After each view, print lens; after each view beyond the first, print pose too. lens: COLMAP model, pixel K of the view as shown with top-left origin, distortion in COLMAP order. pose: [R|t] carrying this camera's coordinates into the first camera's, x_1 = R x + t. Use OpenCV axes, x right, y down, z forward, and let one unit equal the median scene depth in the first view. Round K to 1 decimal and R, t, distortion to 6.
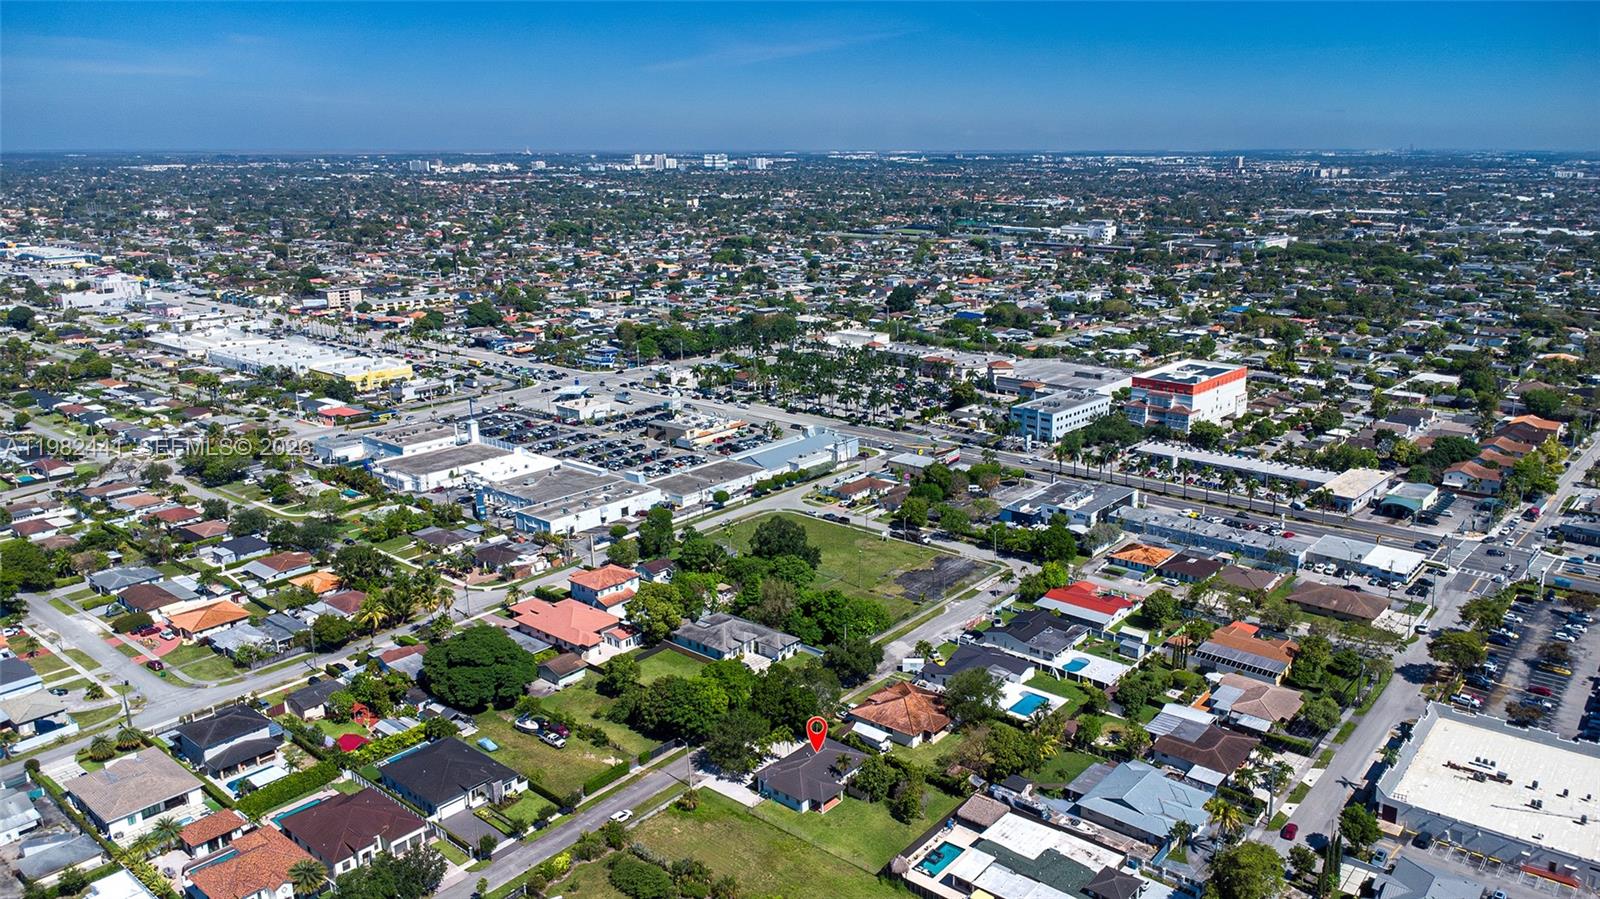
lens RADIAL K [[1165.8, 0, 844.2], [0, 1165.8, 449.5], [0, 0, 1]] dist [0.003229, -0.002900]
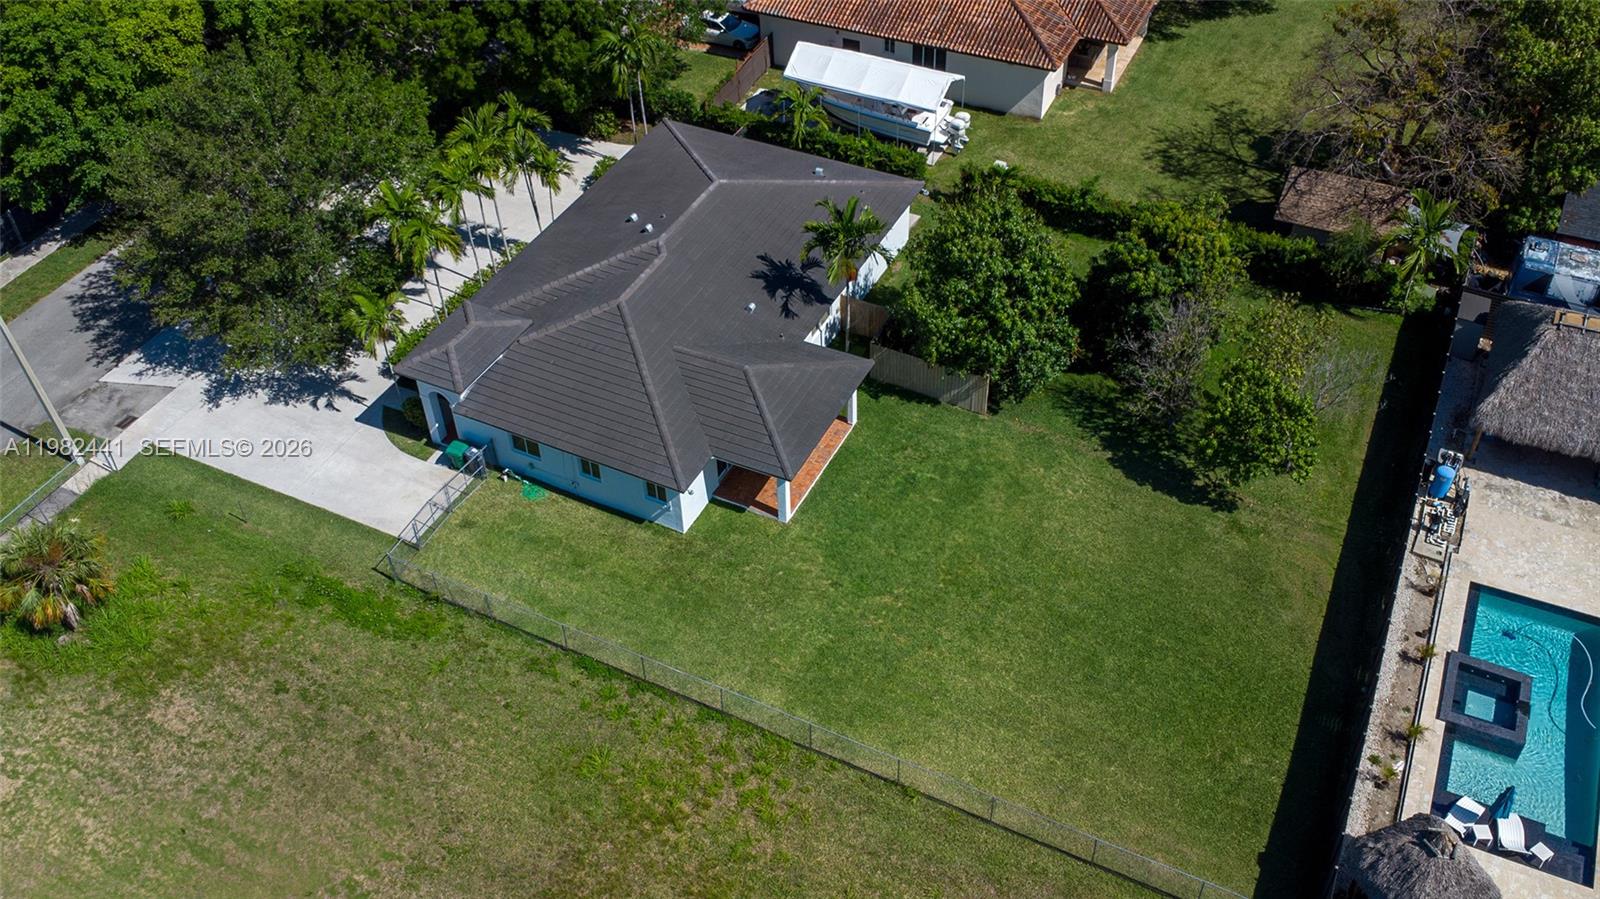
lens RADIAL K [[1466.2, 0, 804.7], [0, 1466.2, 442.2], [0, 0, 1]] dist [0.015783, 0.003129]
pose [[0.974404, -0.166360, 0.151200, -0.032661], [0.077212, 0.879332, 0.469907, 0.120267], [-0.211129, -0.446205, 0.869670, 0.511509]]
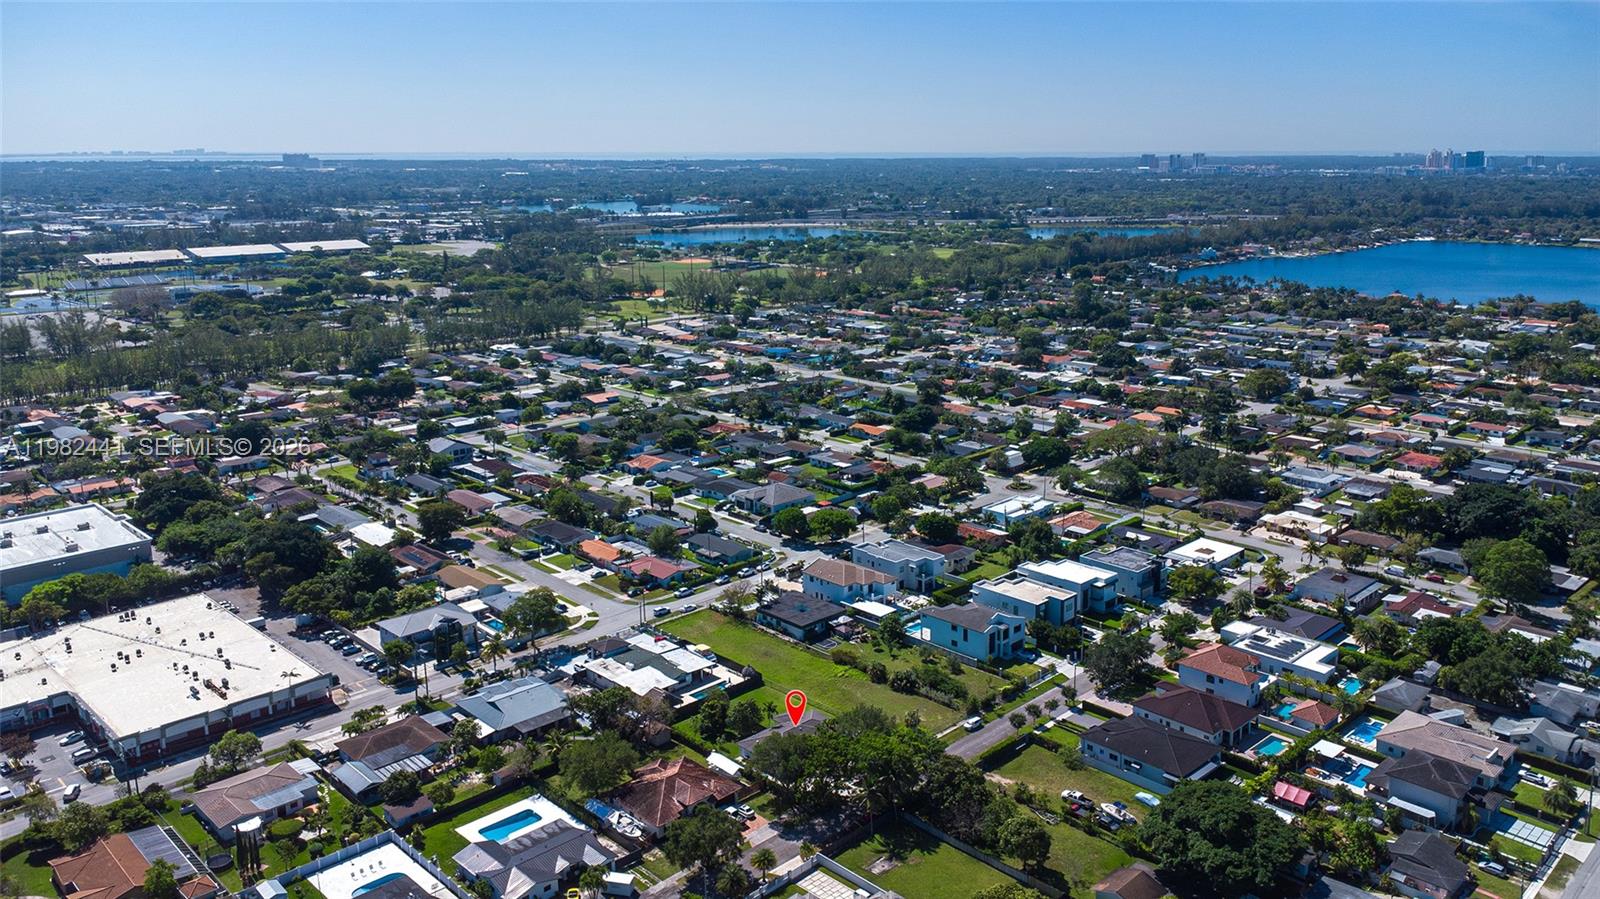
lens RADIAL K [[1186.5, 0, 800.0], [0, 1186.5, 449.5], [0, 0, 1]] dist [0.008298, -0.000055]
pose [[-0.992952, -0.025006, 0.115851, -0.099808], [0.033898, 0.876735, 0.479778, -0.316423], [-0.113567, 0.480324, -0.869708, 1.221306]]
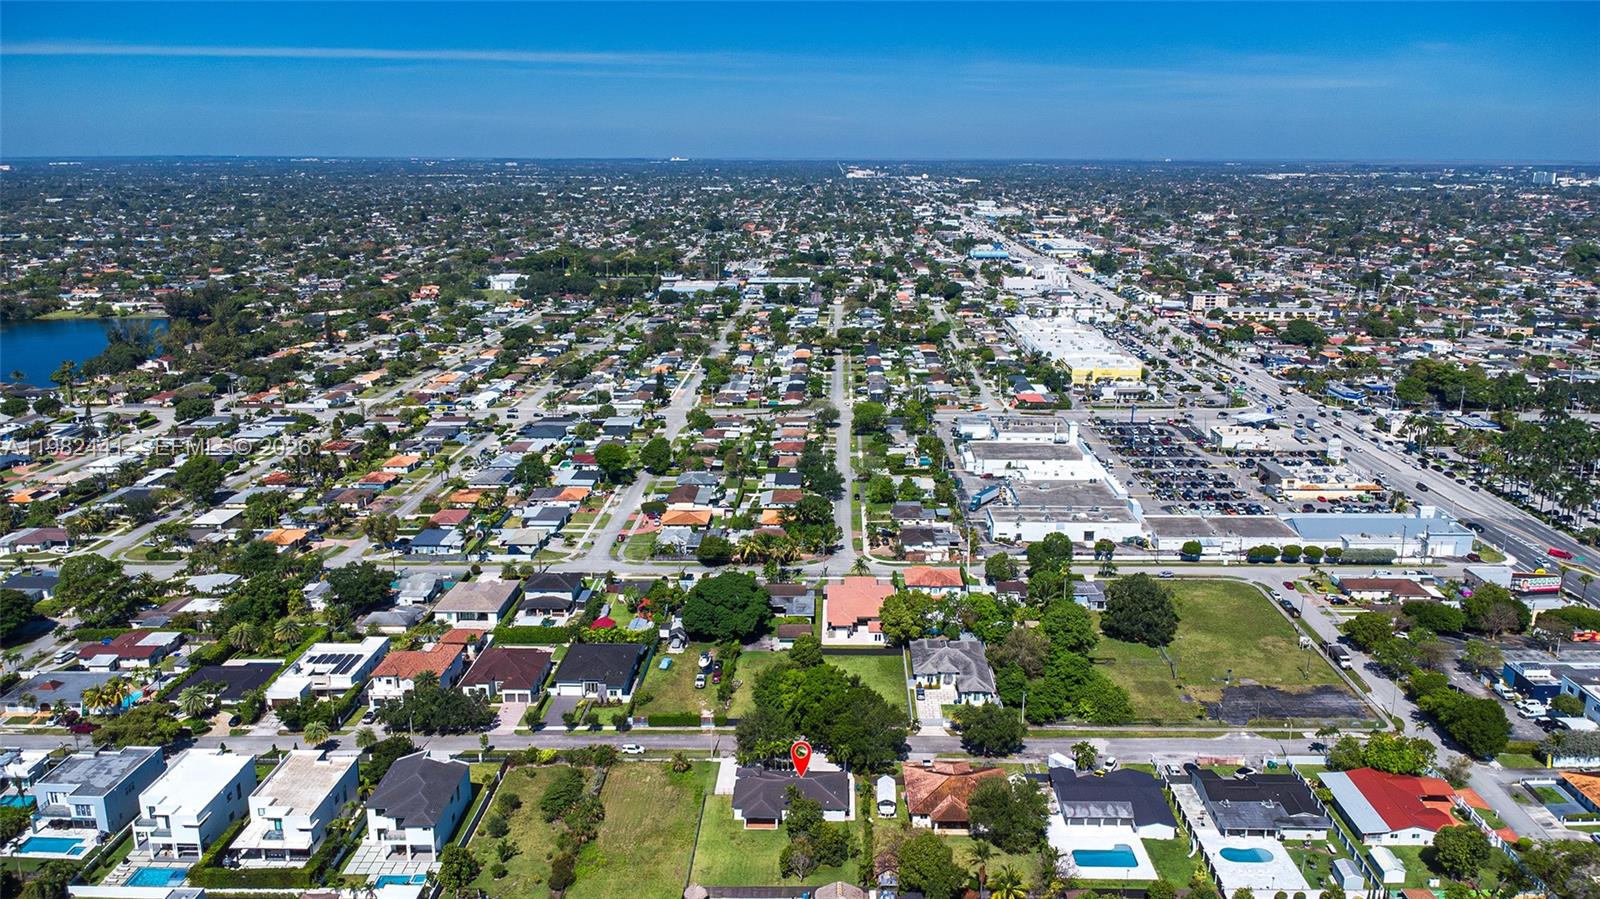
lens RADIAL K [[1186.5, 0, 800.0], [0, 1186.5, 449.5], [0, 0, 1]] dist [0.008298, -0.000055]
pose [[0.608885, 0.191593, -0.769774, 0.453600], [-0.201540, 0.975916, 0.083485, -0.054656], [0.767230, 0.104307, 0.632834, 0.245288]]
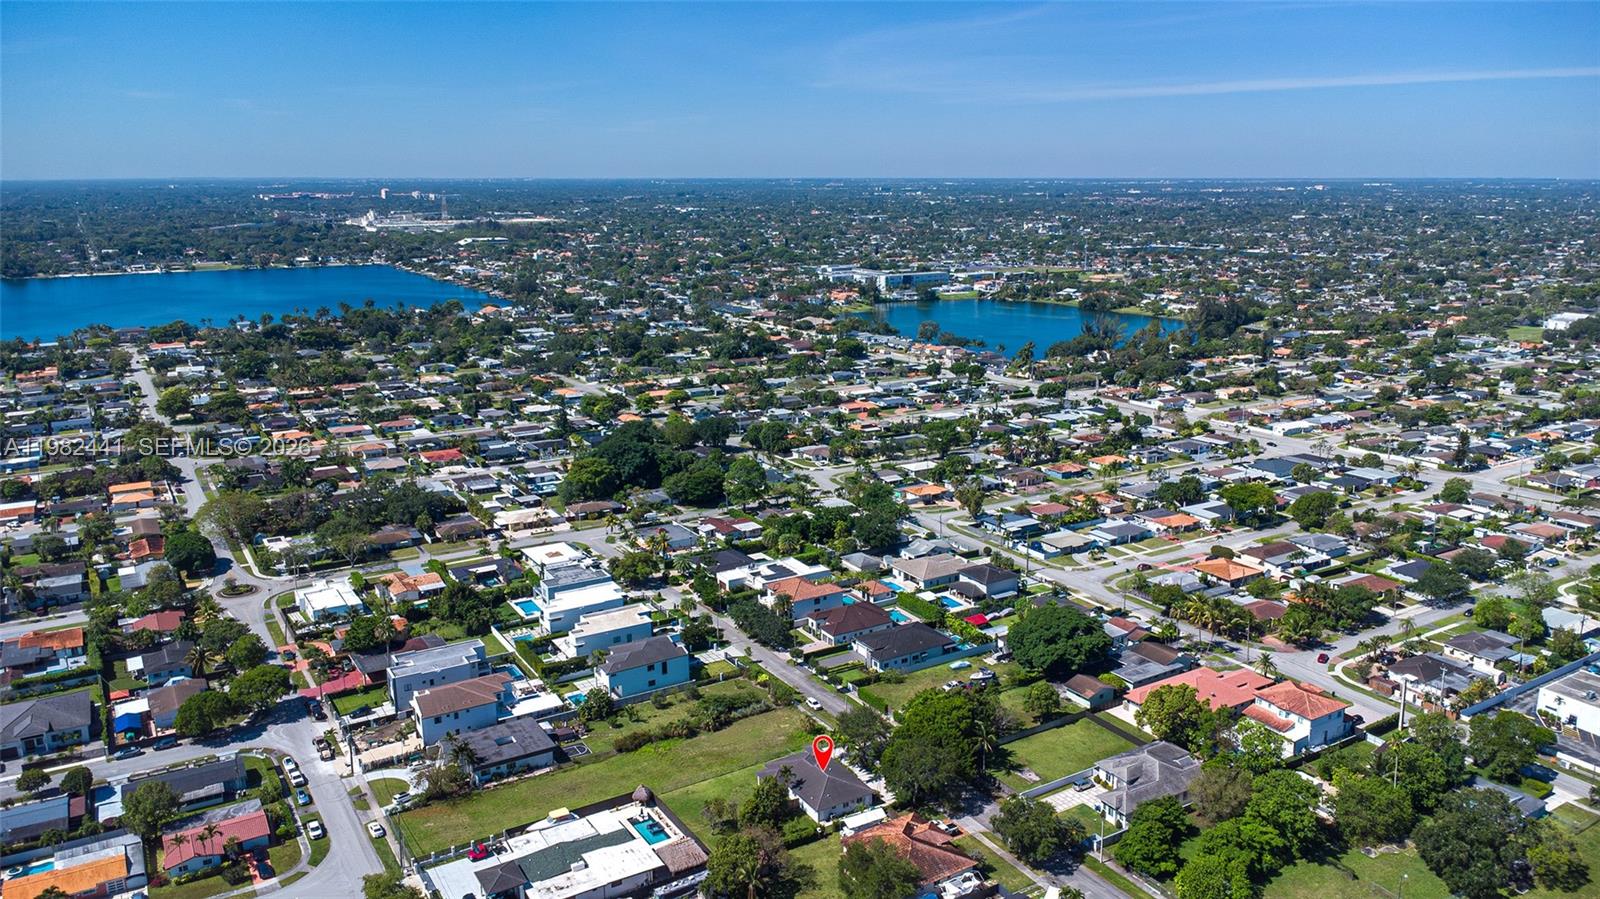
lens RADIAL K [[1165.8, 0, 844.2], [0, 1165.8, 449.5], [0, 0, 1]] dist [0.003229, -0.002900]
pose [[-0.331229, 0.222732, -0.916885, 0.580457], [-0.233079, 0.922310, 0.308250, -0.217424], [0.914309, 0.315808, -0.253582, 0.802998]]
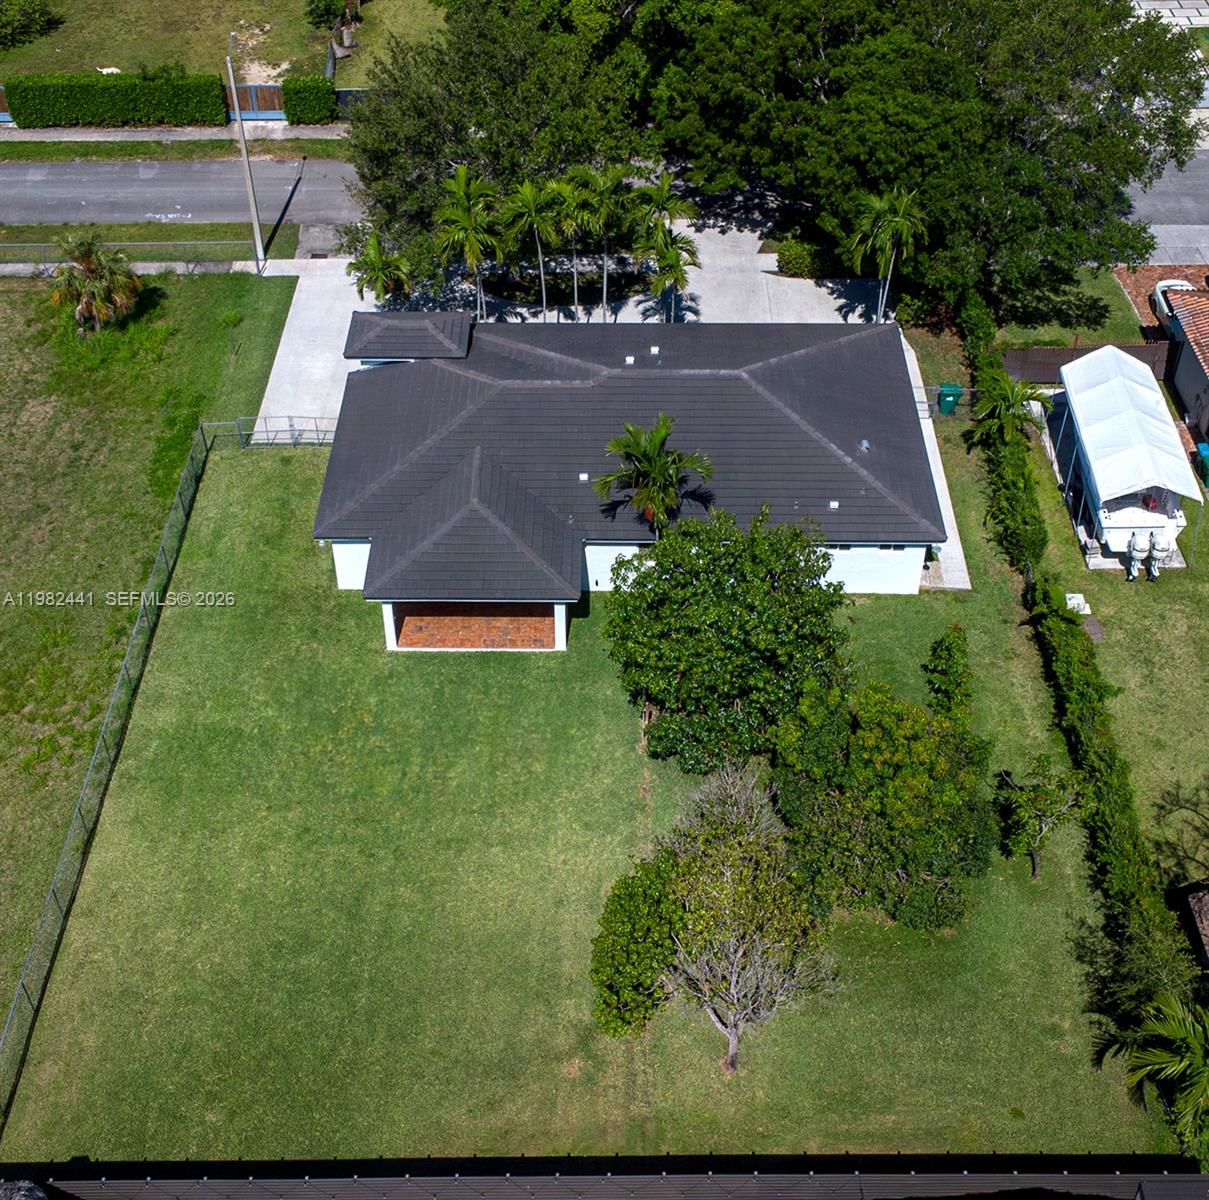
lens RADIAL K [[1680.6, 0, 535.7], [0, 1680.6, 598.5], [0, 0, 1]] dist [-0.009986, 0.063297]
pose [[0.602582, 0.519725, -0.605624, 0.094273], [-0.182678, 0.828552, 0.529274, 0.106303], [0.776868, -0.208297, 0.594212, 0.557685]]
